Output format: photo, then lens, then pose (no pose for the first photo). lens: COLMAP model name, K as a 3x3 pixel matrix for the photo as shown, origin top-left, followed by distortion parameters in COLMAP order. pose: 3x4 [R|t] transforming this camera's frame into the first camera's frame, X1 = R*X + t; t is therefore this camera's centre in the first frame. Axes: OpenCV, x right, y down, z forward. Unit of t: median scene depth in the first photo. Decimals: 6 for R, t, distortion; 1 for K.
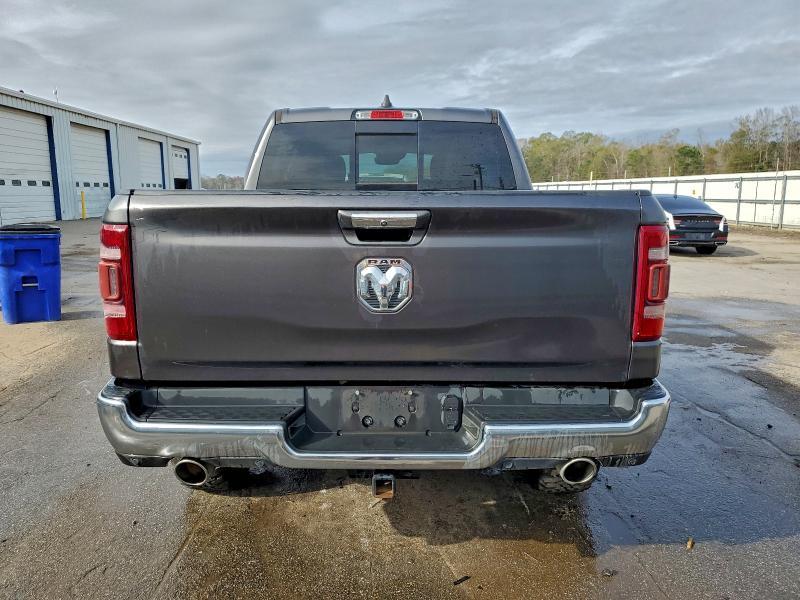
lens RADIAL K [[633.8, 0, 395.9], [0, 633.8, 299.3], [0, 0, 1]] dist [0.004108, 0.001914]
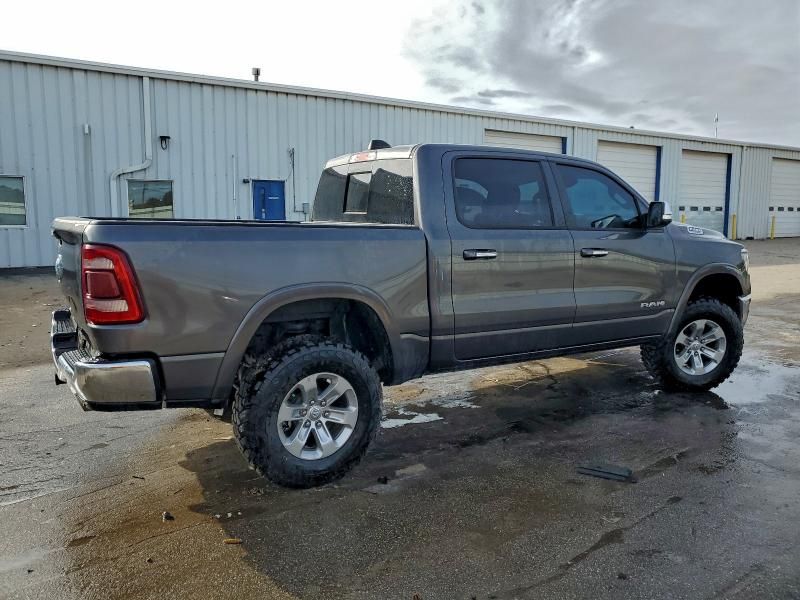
lens RADIAL K [[633.8, 0, 395.9], [0, 633.8, 299.3], [0, 0, 1]] dist [0.004108, 0.001914]
pose [[0.529948, 0.108073, -0.841116, 0.128425], [-0.140391, 0.989341, 0.038664, -0.007819], [0.836329, 0.097596, 0.539472, 0.055735]]
